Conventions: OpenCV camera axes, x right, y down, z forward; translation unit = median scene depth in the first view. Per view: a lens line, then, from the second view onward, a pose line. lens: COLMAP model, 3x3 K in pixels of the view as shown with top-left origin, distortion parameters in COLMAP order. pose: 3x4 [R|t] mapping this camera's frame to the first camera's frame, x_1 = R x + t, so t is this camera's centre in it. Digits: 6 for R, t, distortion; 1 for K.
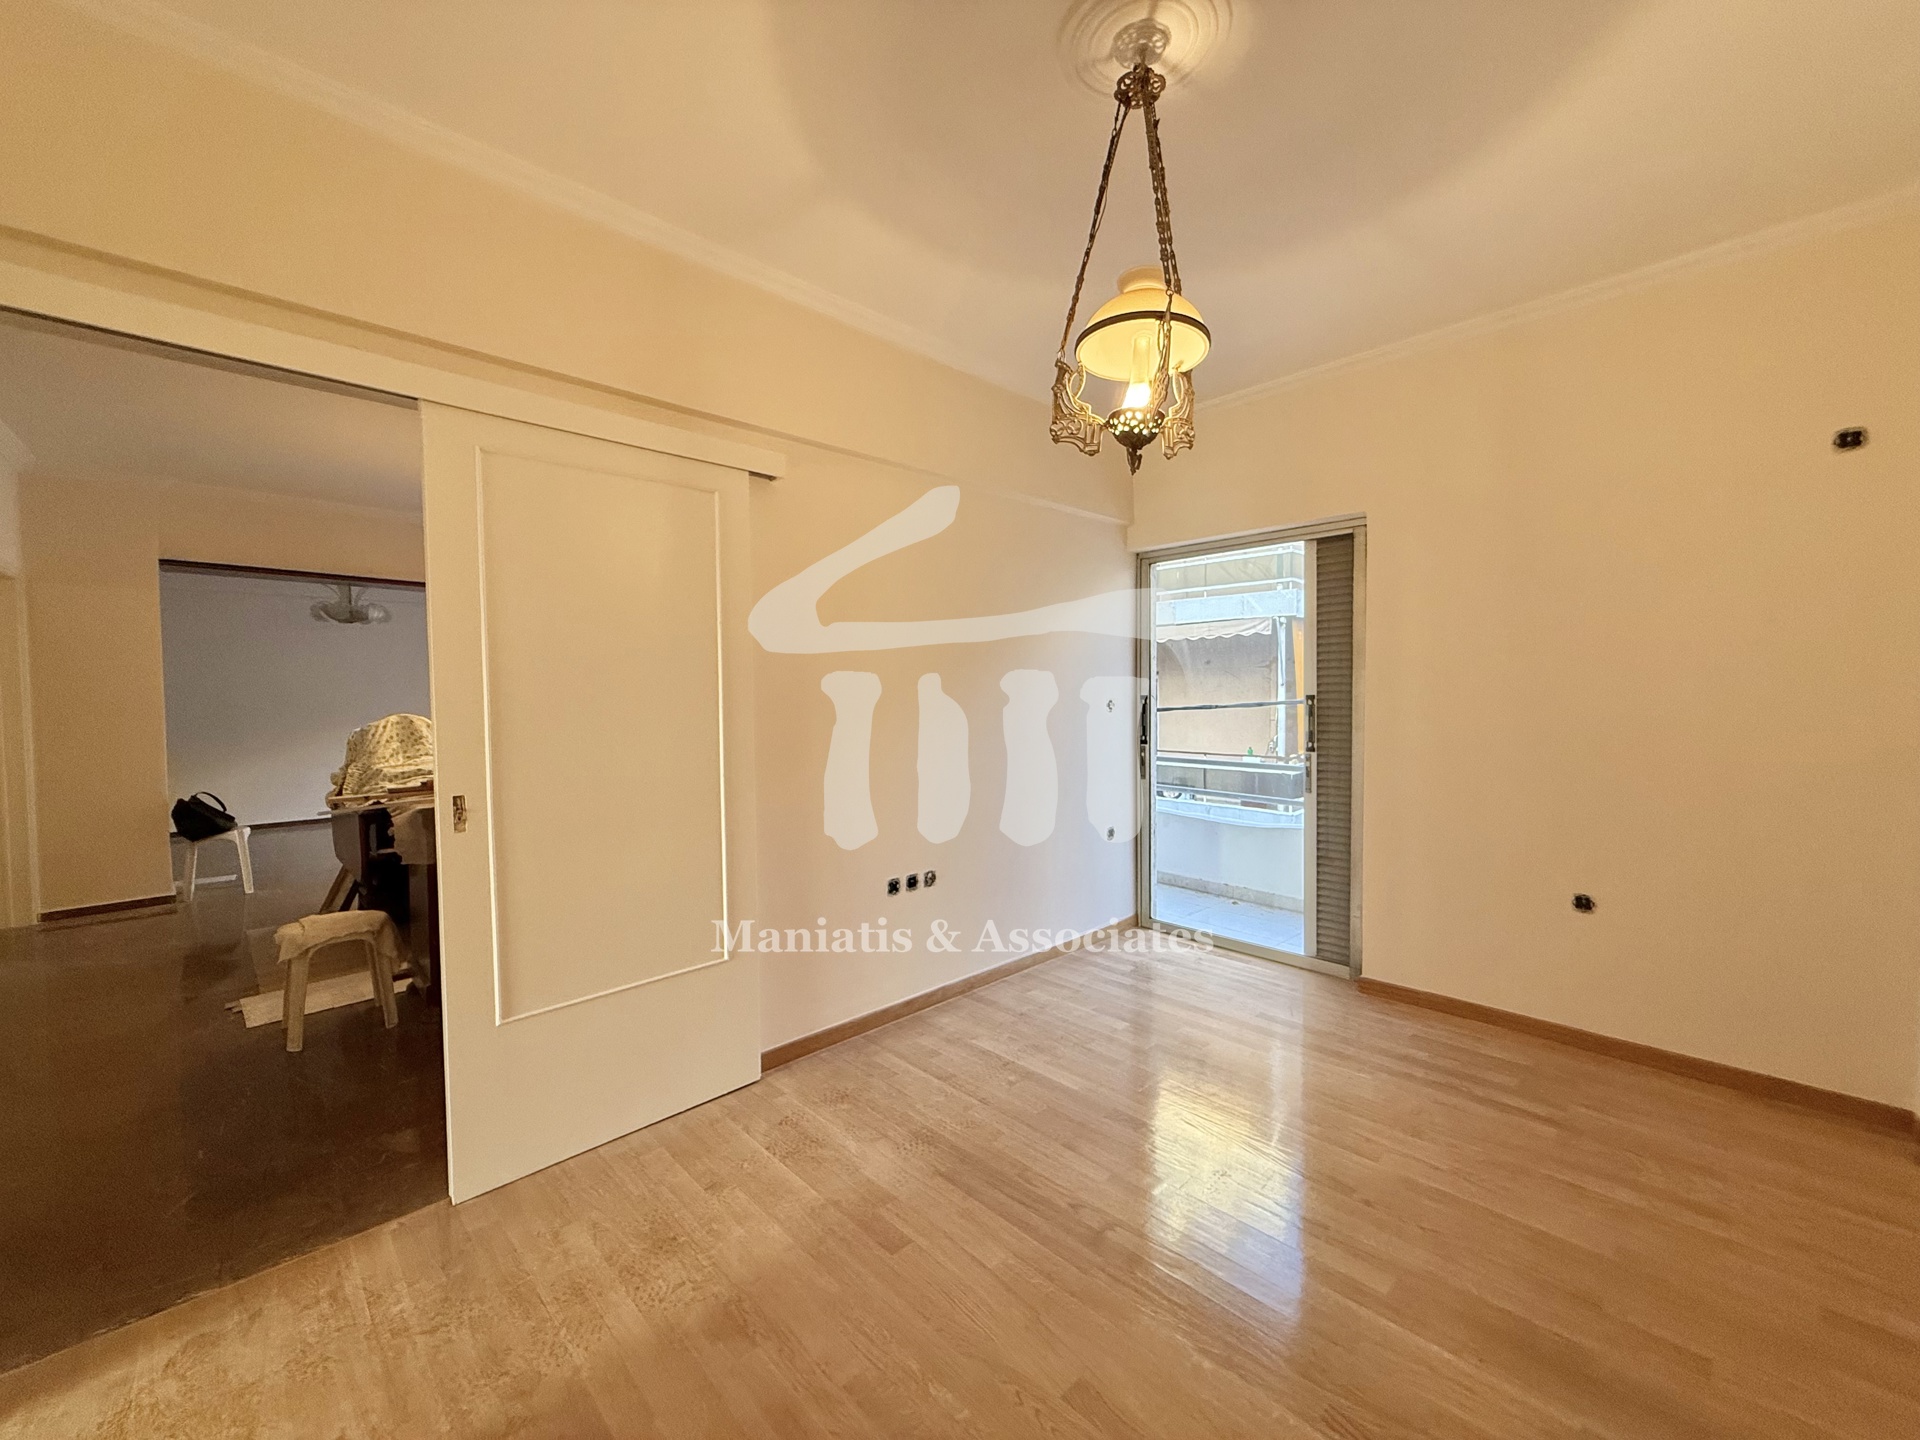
lens RADIAL K [[770.9, 0, 959.2], [0, 770.9, 716.1], [0, 0, 1]] dist [-0.001539, 0.001004]
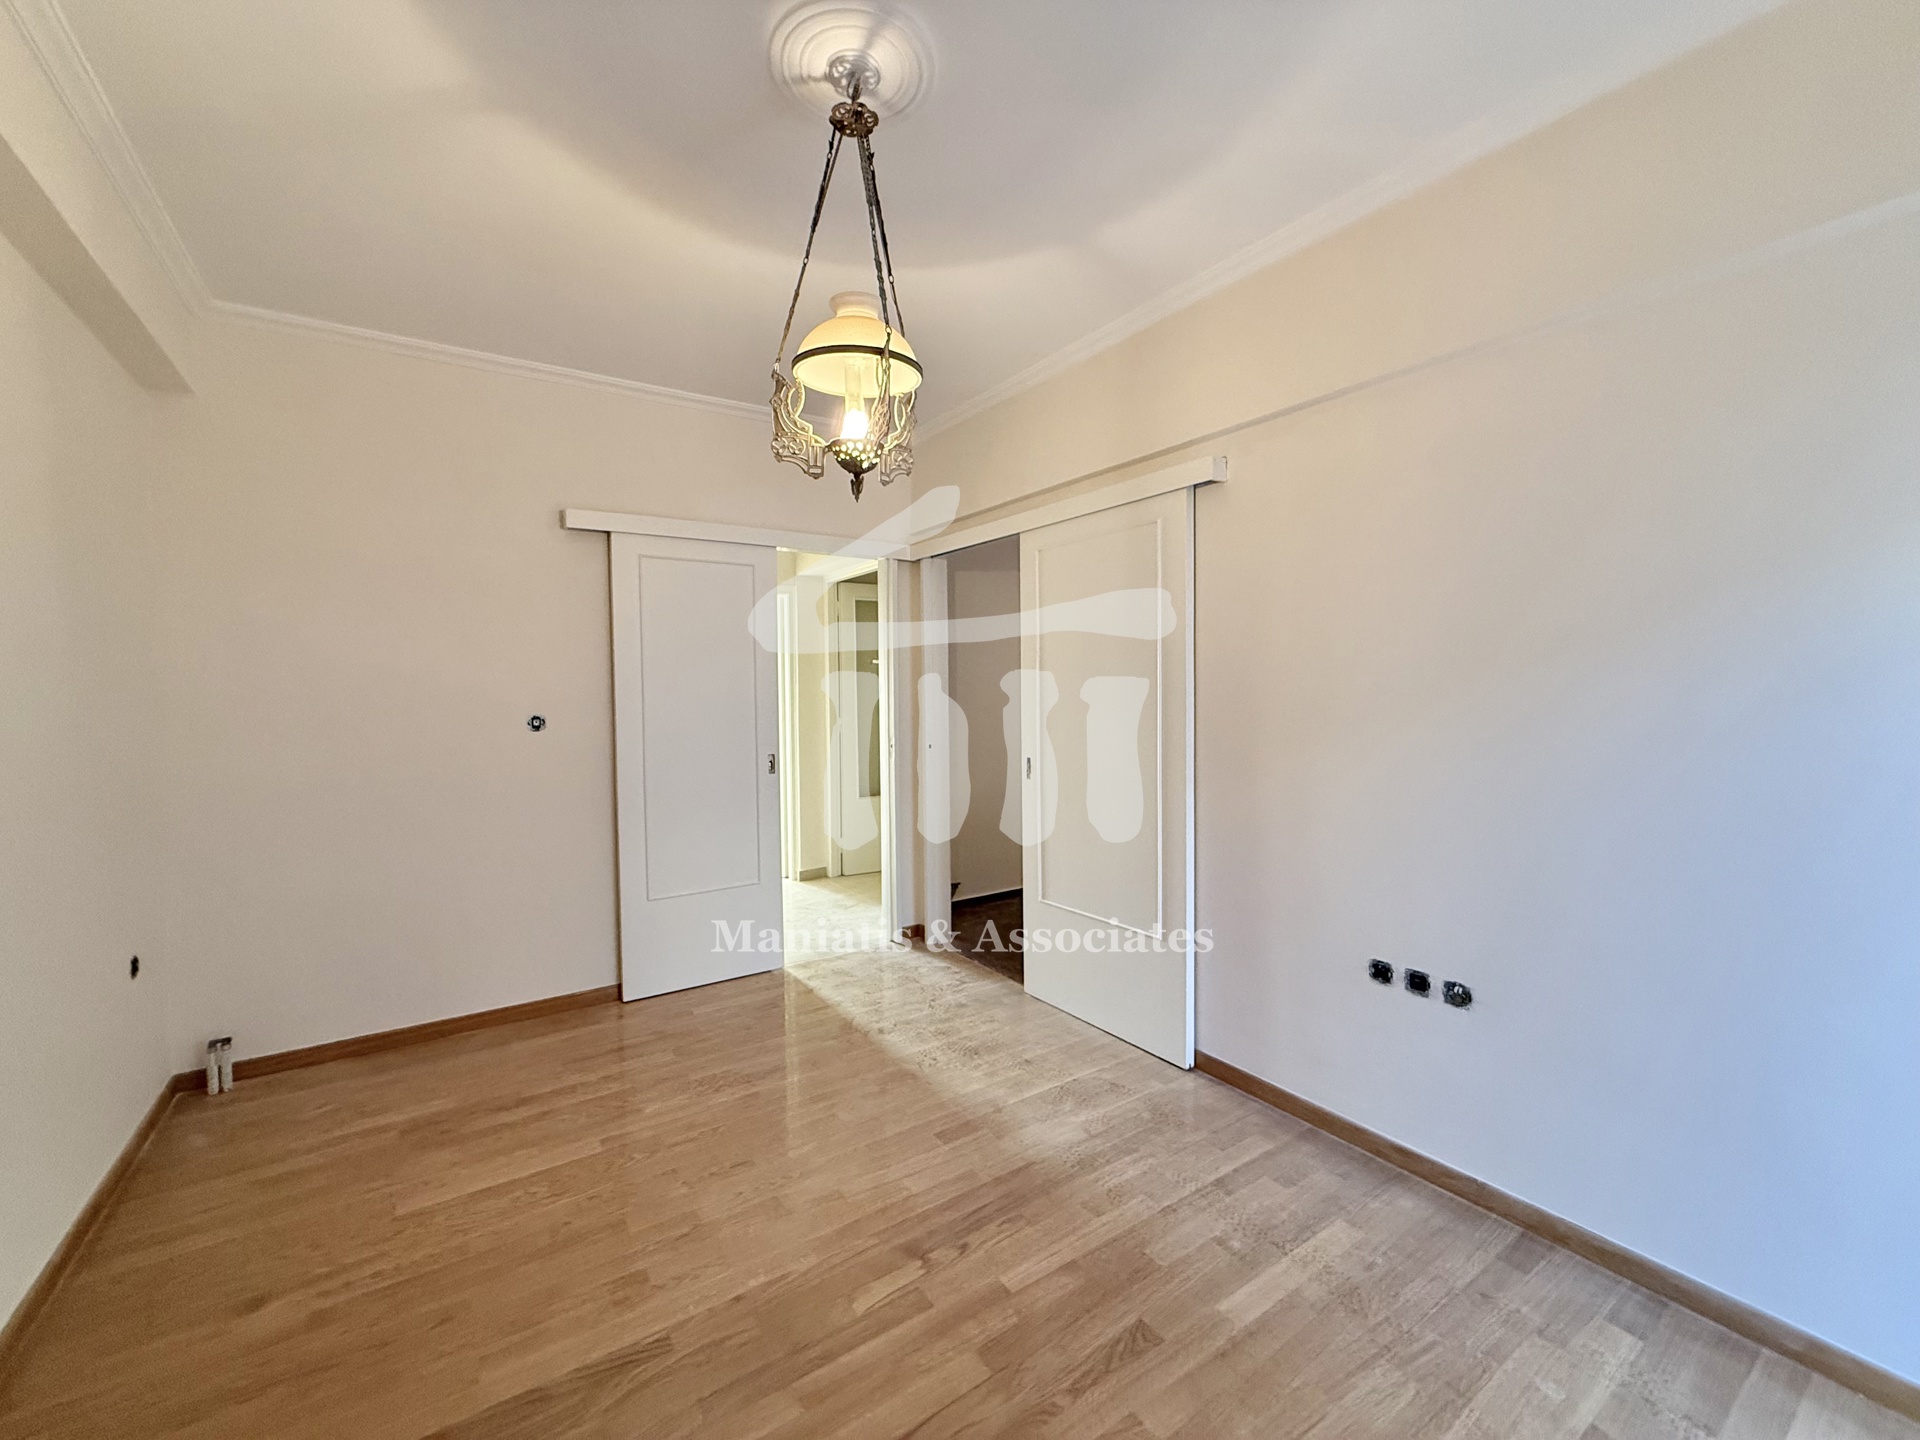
lens RADIAL K [[770.9, 0, 953.4], [0, 770.9, 716.0], [0, 0, 1]] dist [-0.001539, 0.001004]
pose [[-0.176155, 0.042590, -0.983441, 0.797530], [-0.020557, 0.998687, 0.046932, -0.049490], [0.984148, 0.028484, -0.175048, 0.851285]]
